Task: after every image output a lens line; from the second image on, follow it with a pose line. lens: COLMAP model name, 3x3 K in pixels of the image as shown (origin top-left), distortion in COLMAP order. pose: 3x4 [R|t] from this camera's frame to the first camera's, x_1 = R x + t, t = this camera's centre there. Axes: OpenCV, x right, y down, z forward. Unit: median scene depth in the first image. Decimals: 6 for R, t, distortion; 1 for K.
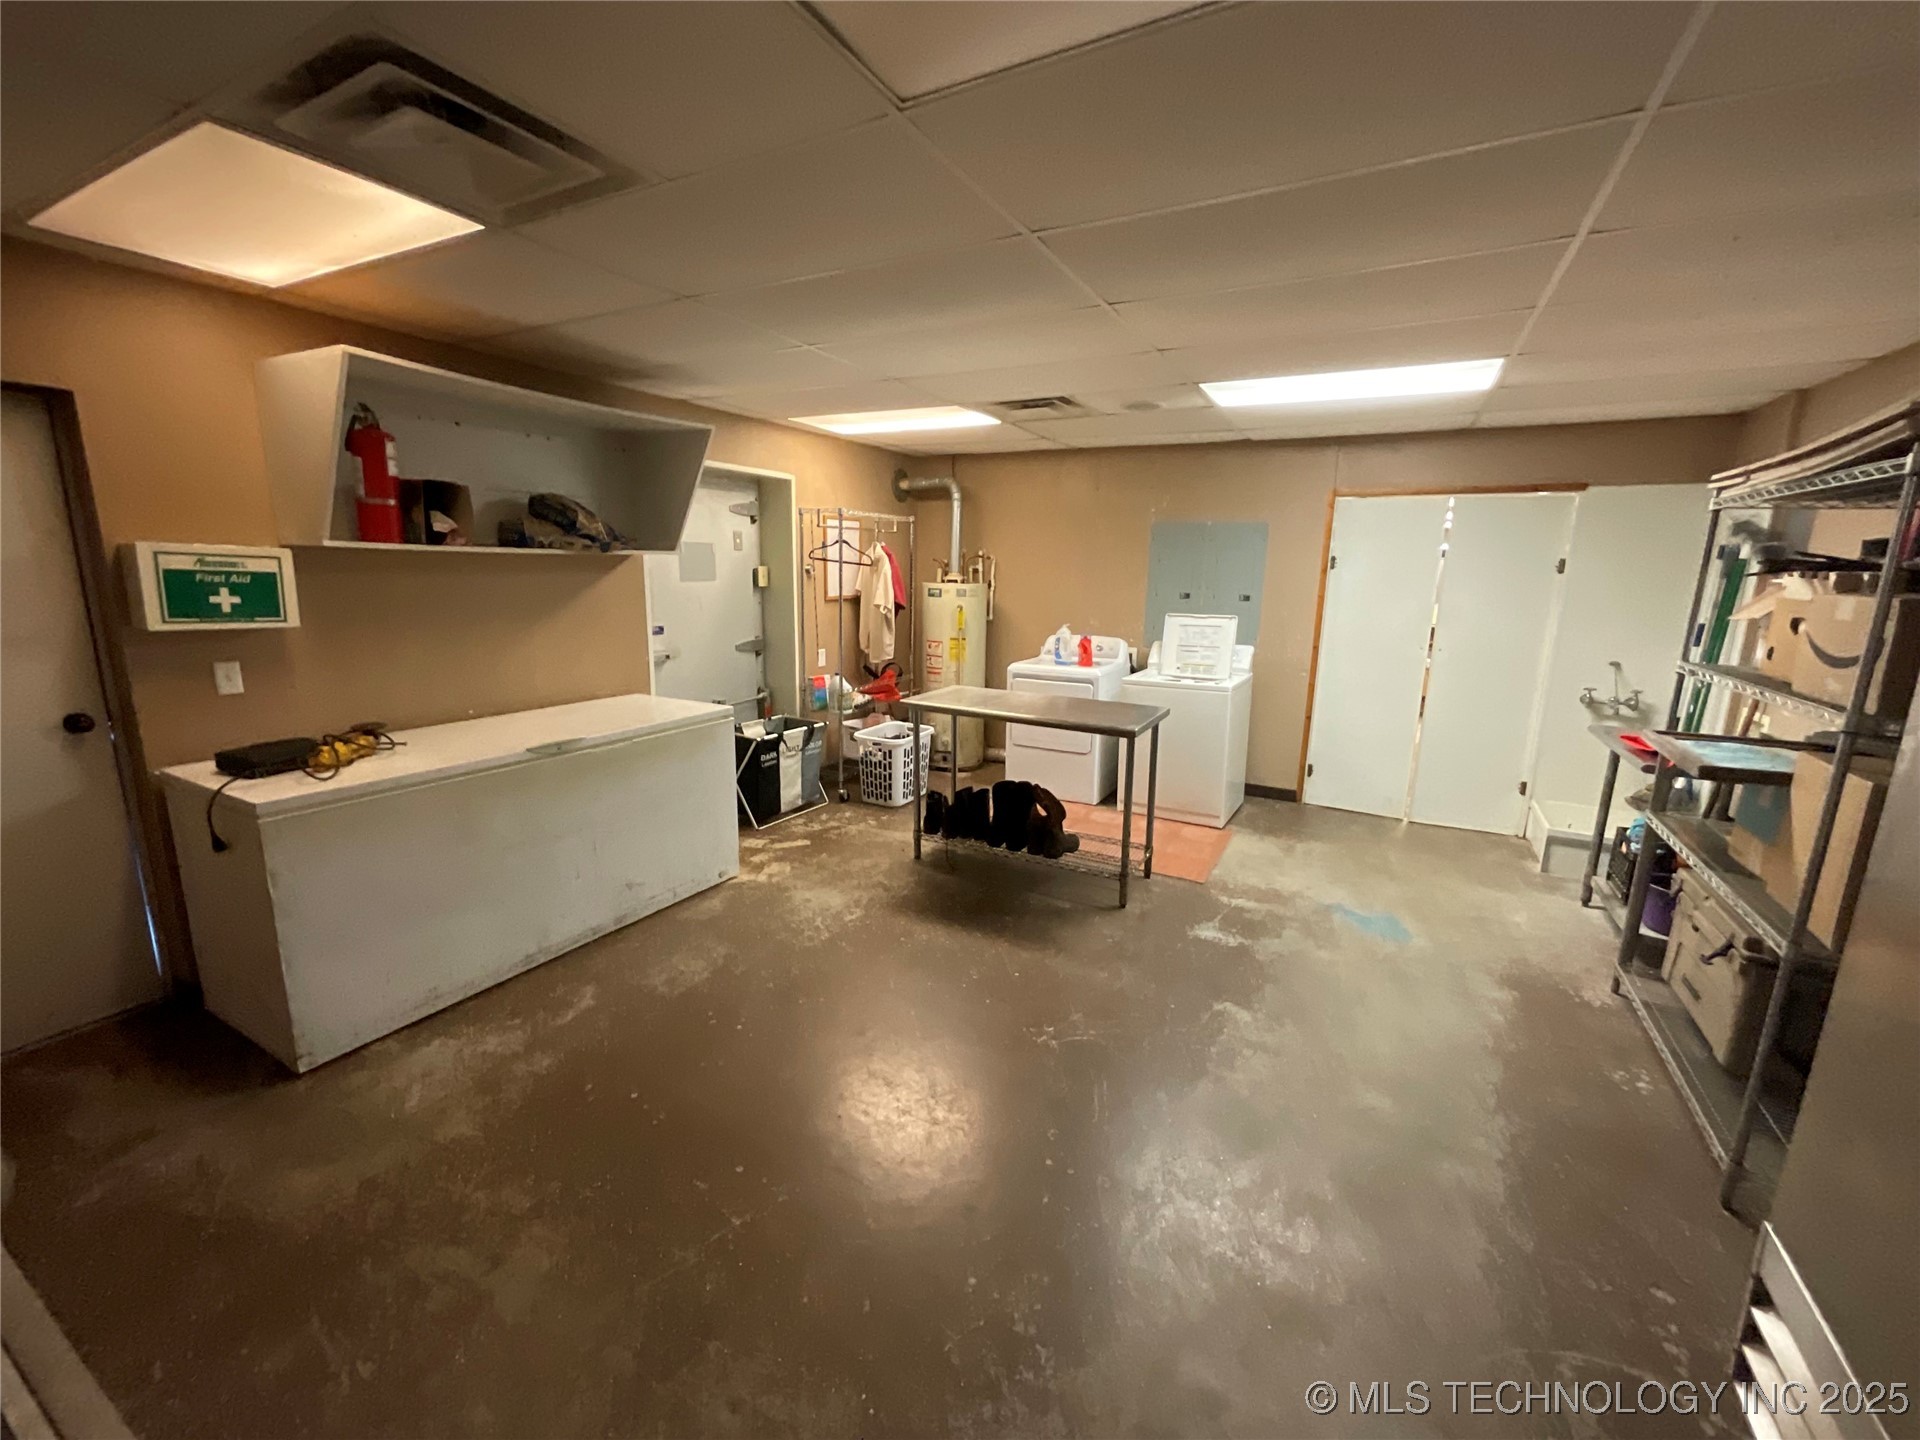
lens RADIAL K [[774.5, 0, 968.1], [0, 774.5, 719.6], [0, 0, 1]] dist [-0.004995, -0.000451]
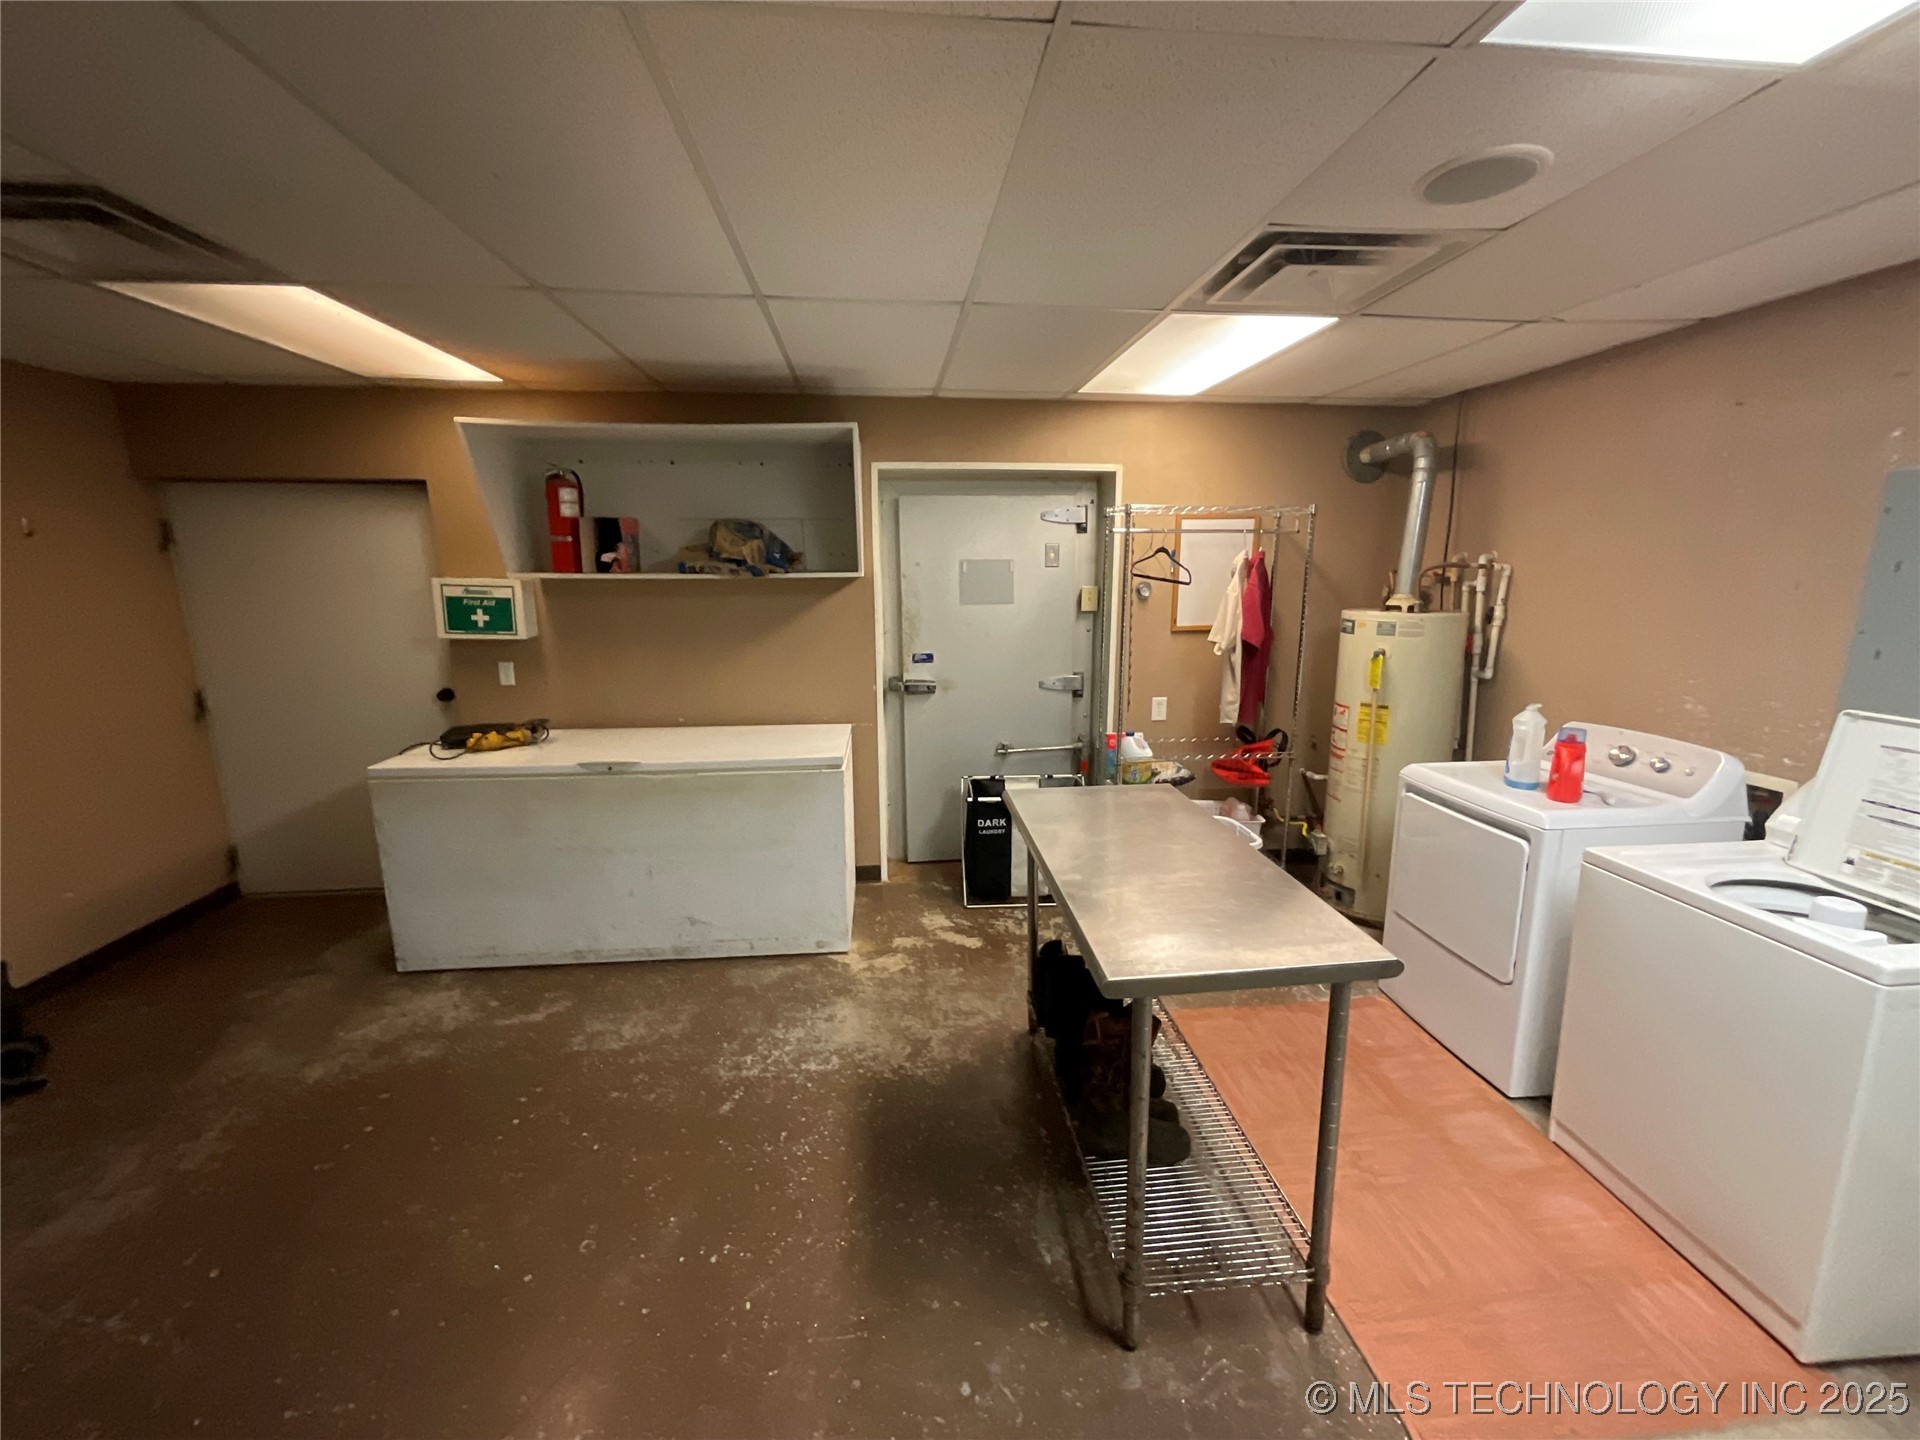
lens RADIAL K [[774.5, 0, 959.9], [0, 774.5, 718.3], [0, 0, 1]] dist [-0.004995, -0.000451]
pose [[0.560394, 0.133476, -0.817400, 0.478564], [-0.149018, 0.987072, 0.059019, -0.133870], [0.814710, 0.088734, 0.573039, 0.658106]]
